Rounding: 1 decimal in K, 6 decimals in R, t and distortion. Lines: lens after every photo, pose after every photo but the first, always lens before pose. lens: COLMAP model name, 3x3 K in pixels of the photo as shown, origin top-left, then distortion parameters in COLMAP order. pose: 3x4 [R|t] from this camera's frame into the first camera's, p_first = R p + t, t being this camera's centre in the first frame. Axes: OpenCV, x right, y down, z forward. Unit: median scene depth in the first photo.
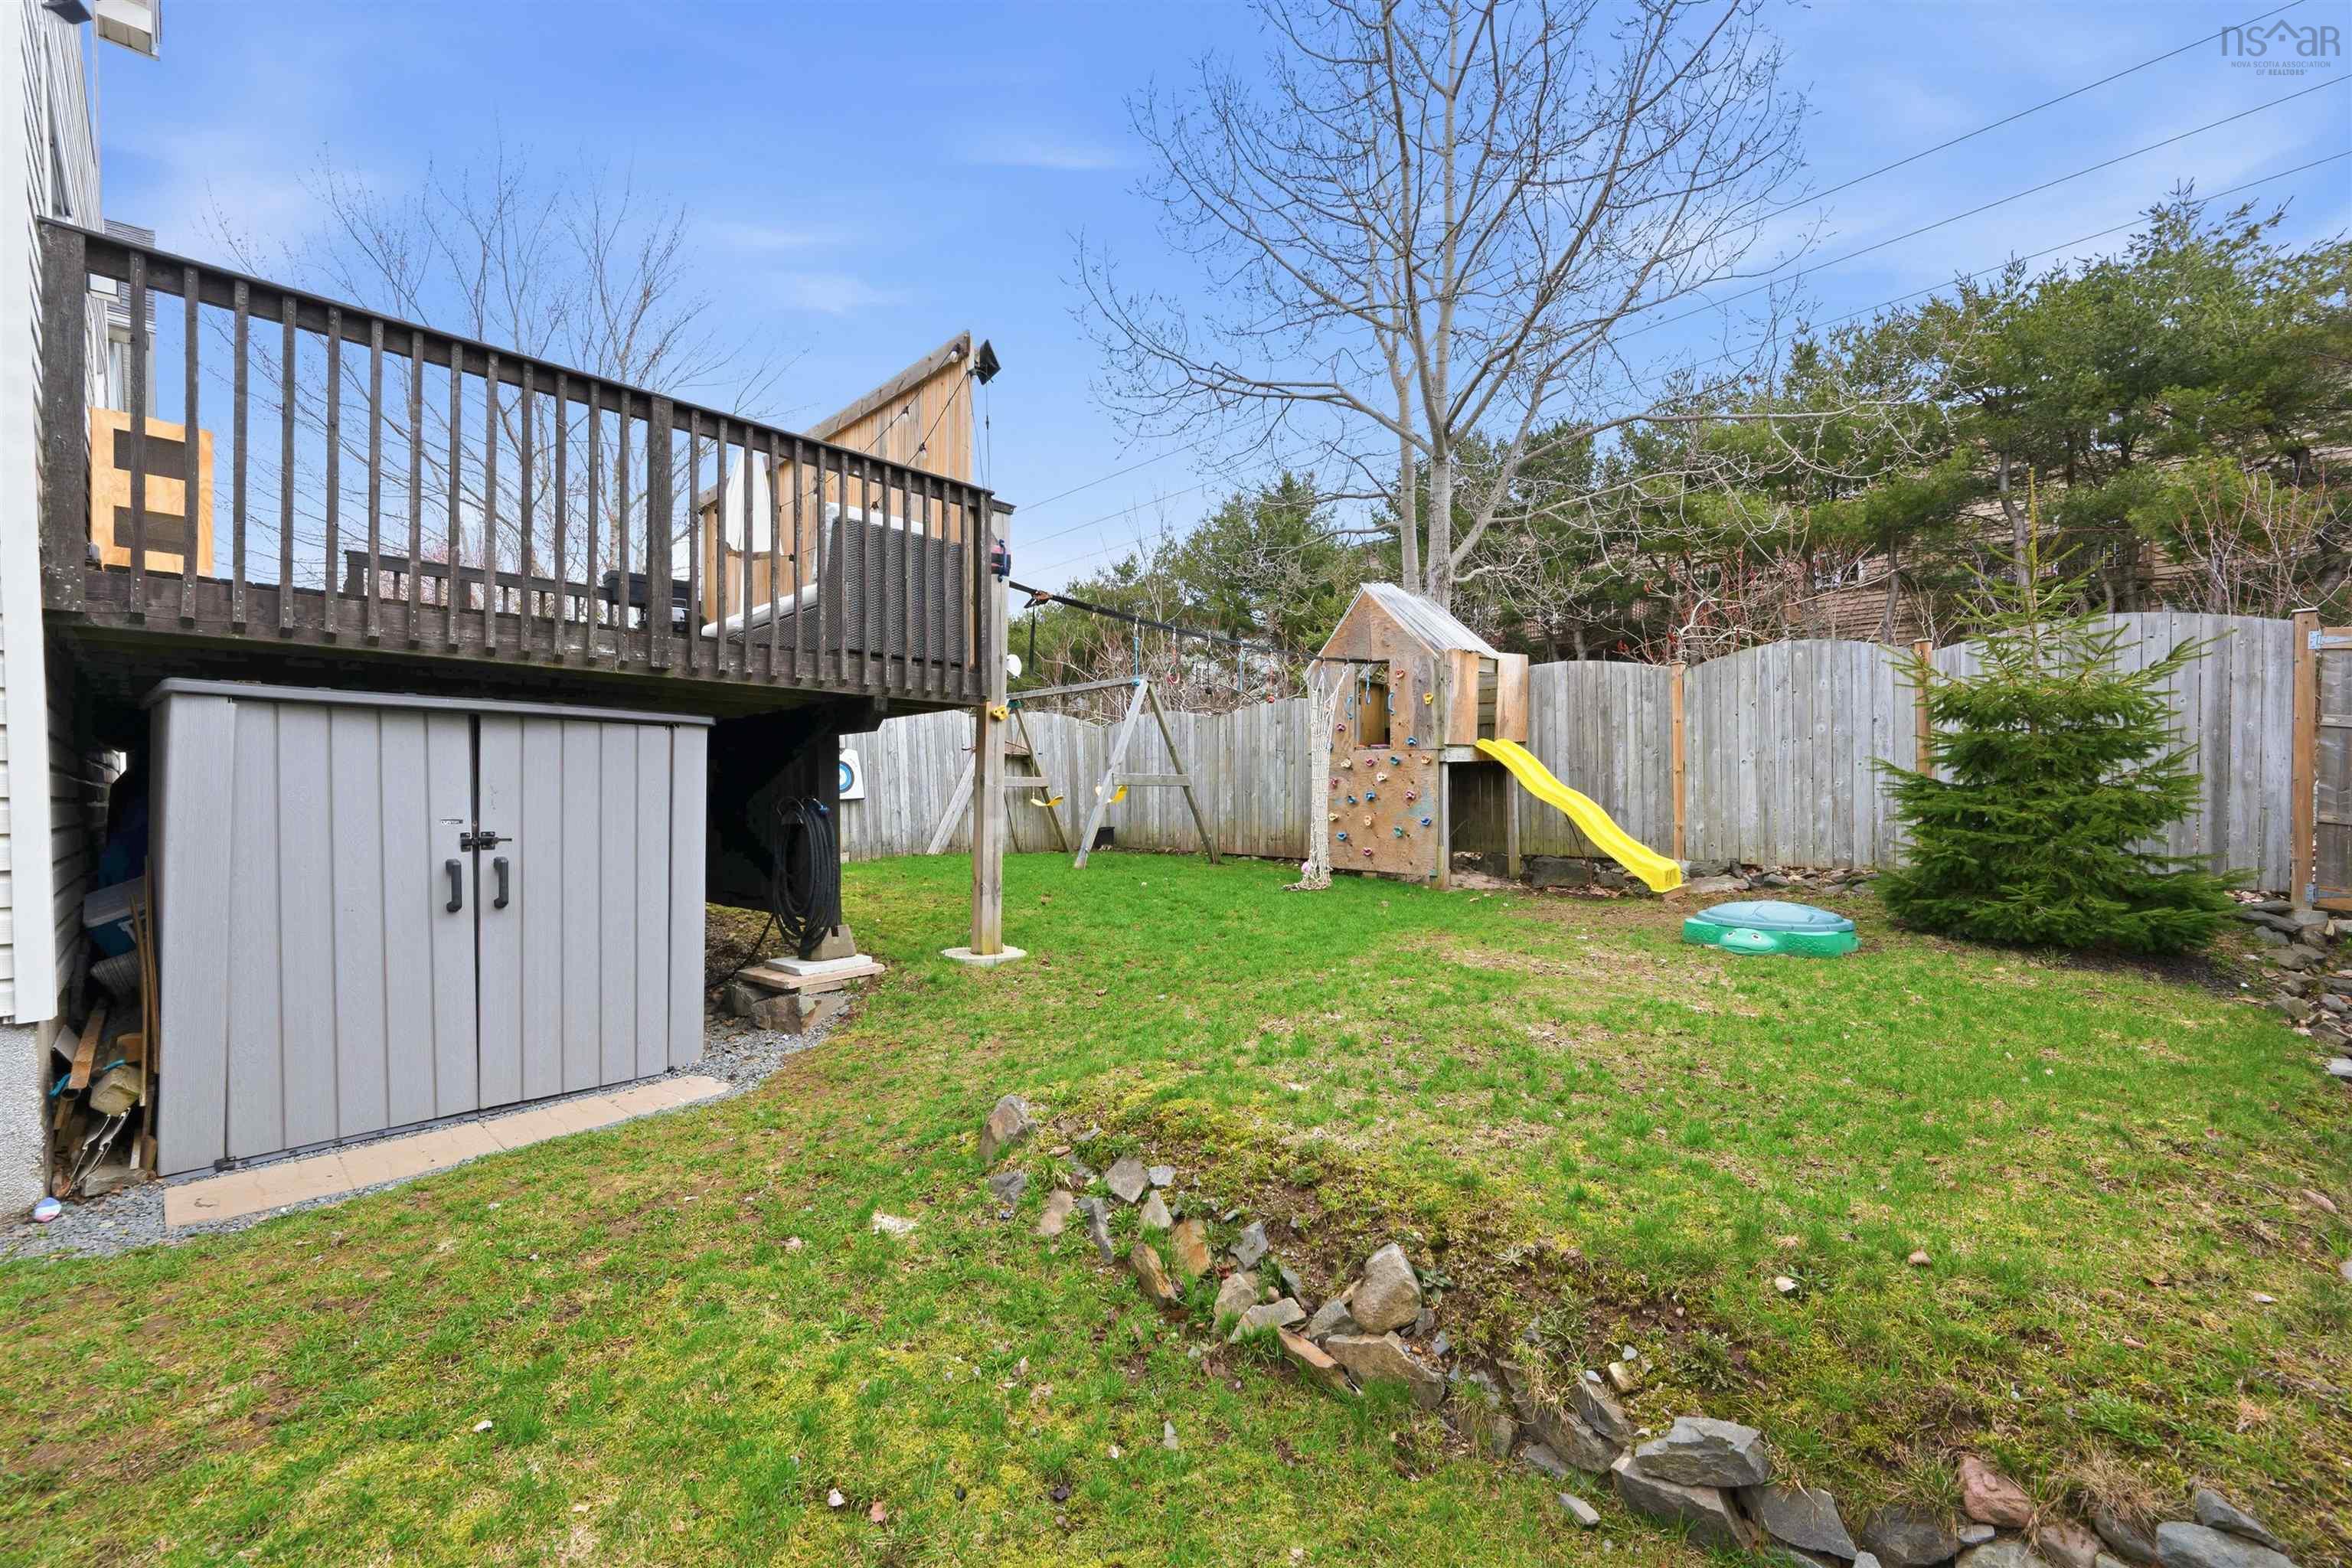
lens RADIAL K [[943.7, 0, 1176.0], [0, 943.7, 784.0], [0, 0, 1]] dist [0.001015, 0.000050]
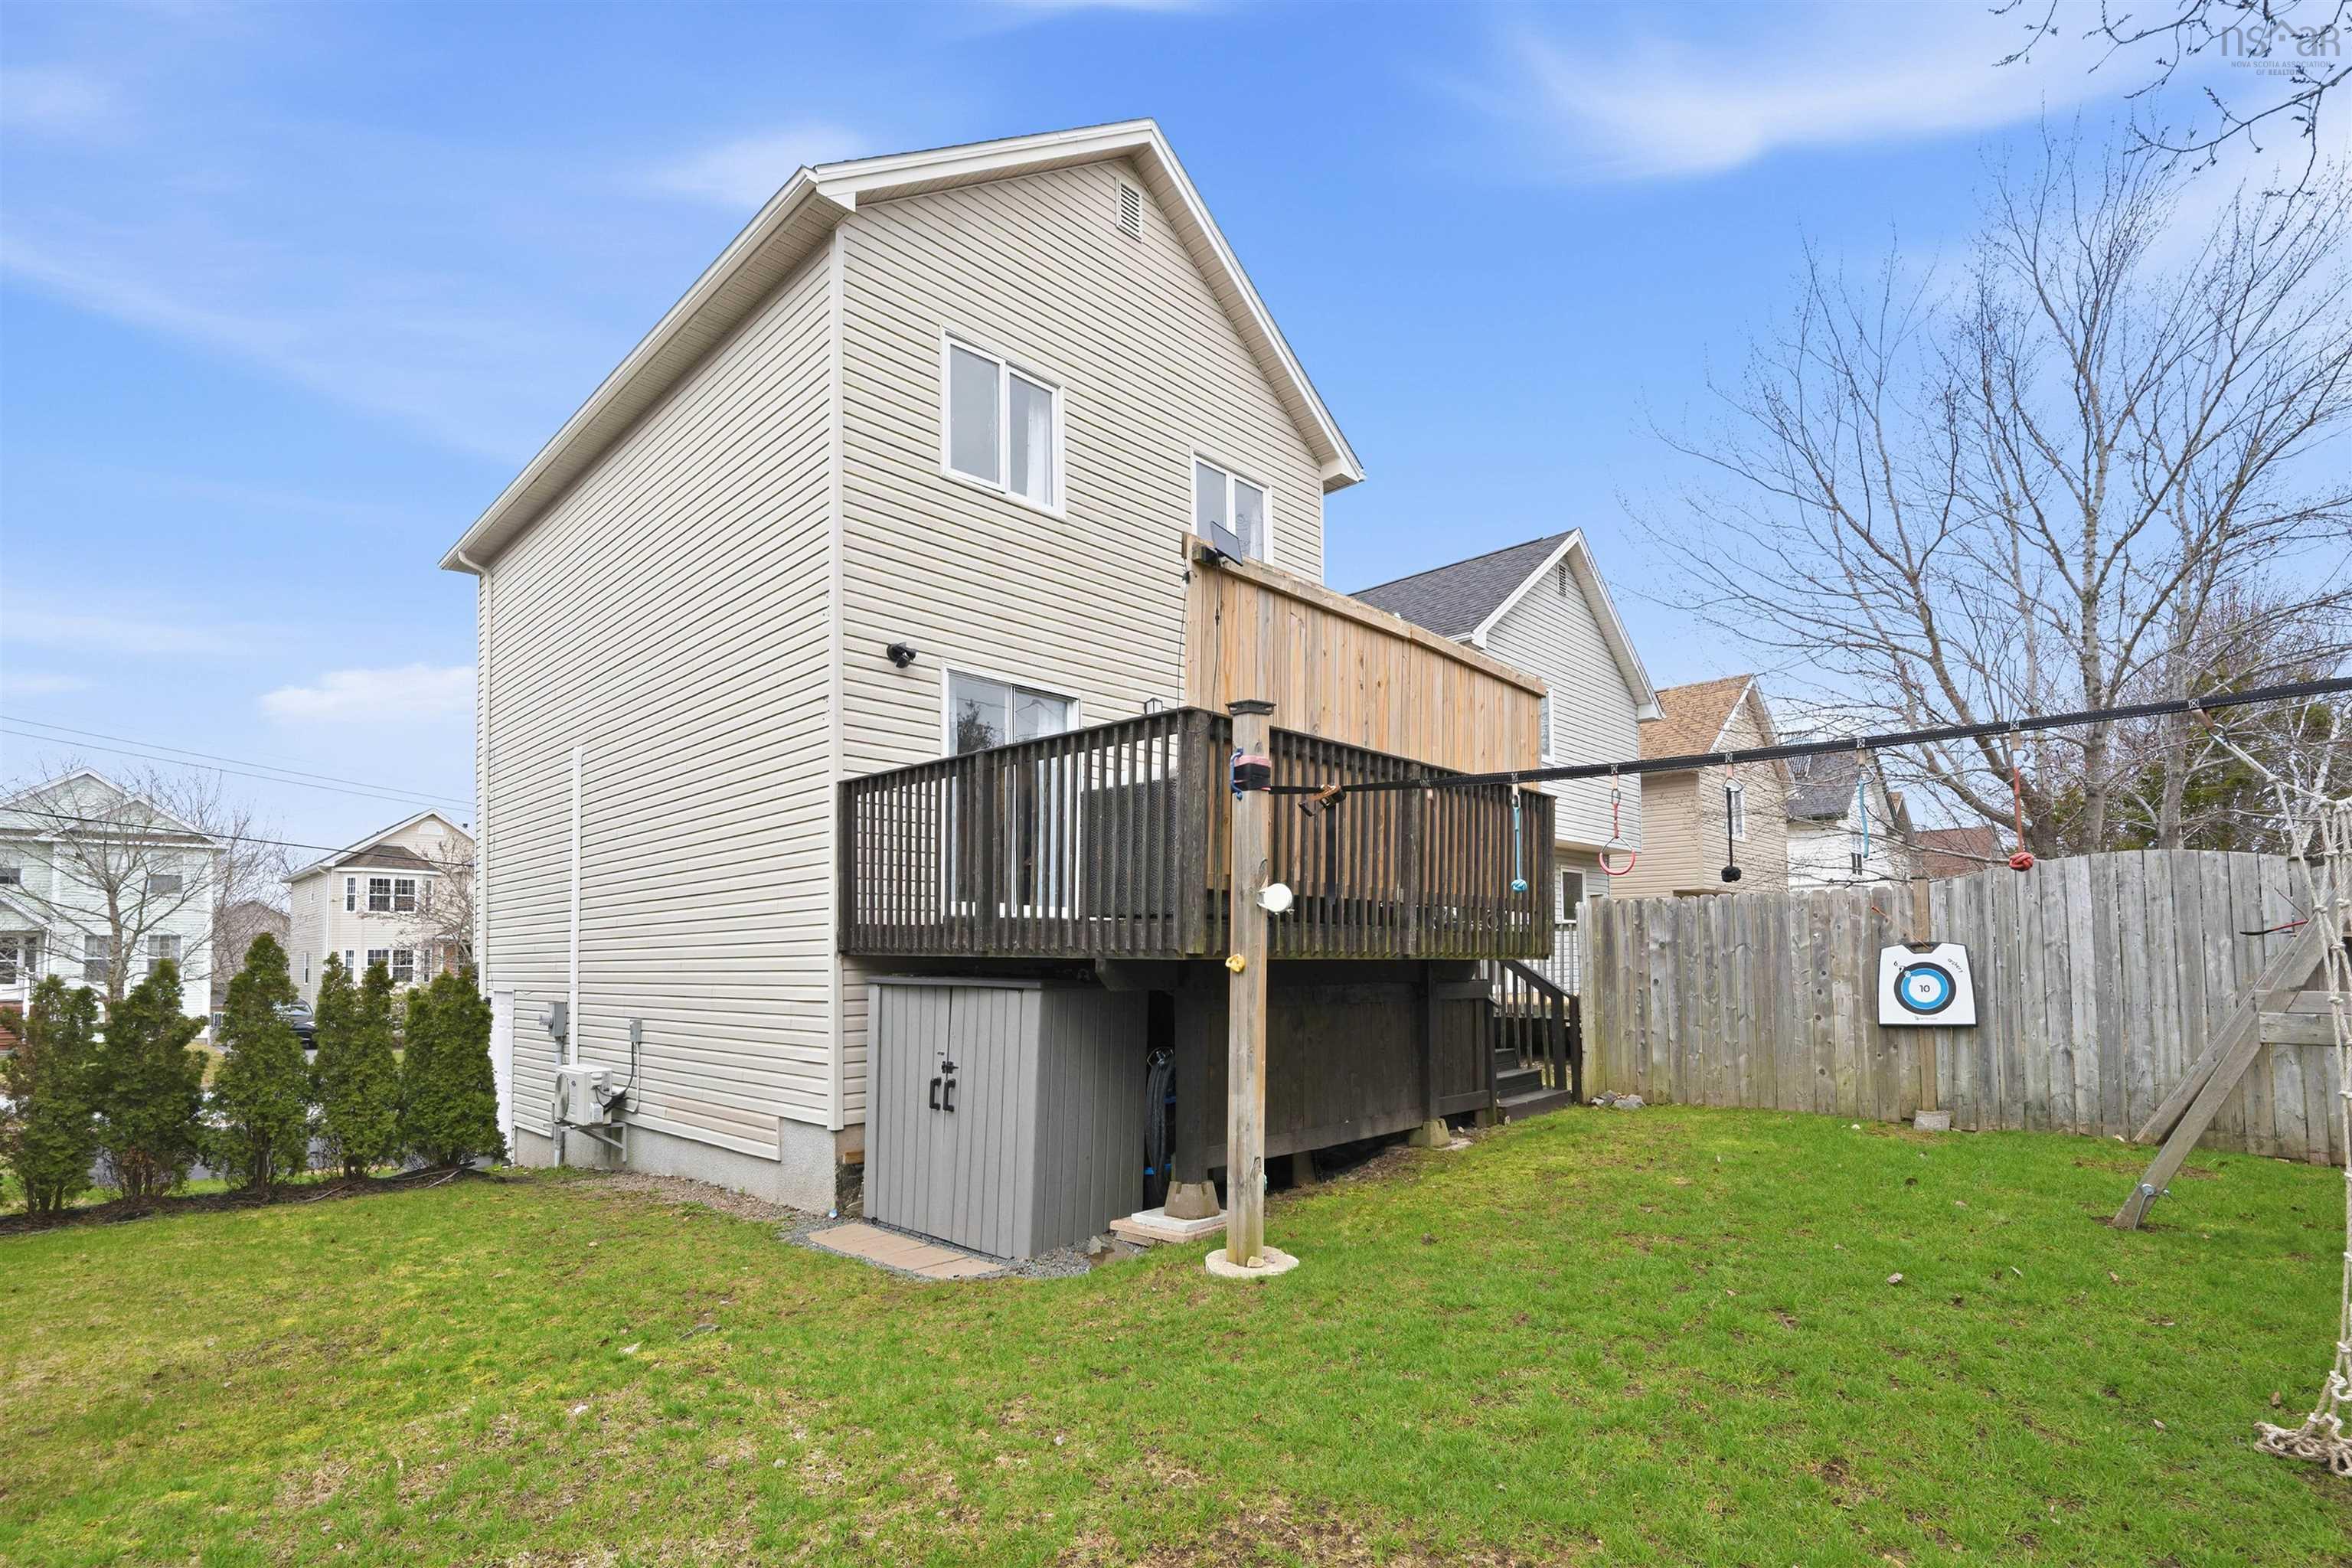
lens RADIAL K [[1086.5, 0, 1136.6], [0, 1086.5, 869.3], [0, 0, 1]] dist [-0.001583, 0.000112]
pose [[-0.040029, -0.073341, -0.996503, 0.465391], [0.023421, 0.996960, -0.074316, -0.054101], [0.998924, -0.026314, -0.038190, 0.587721]]
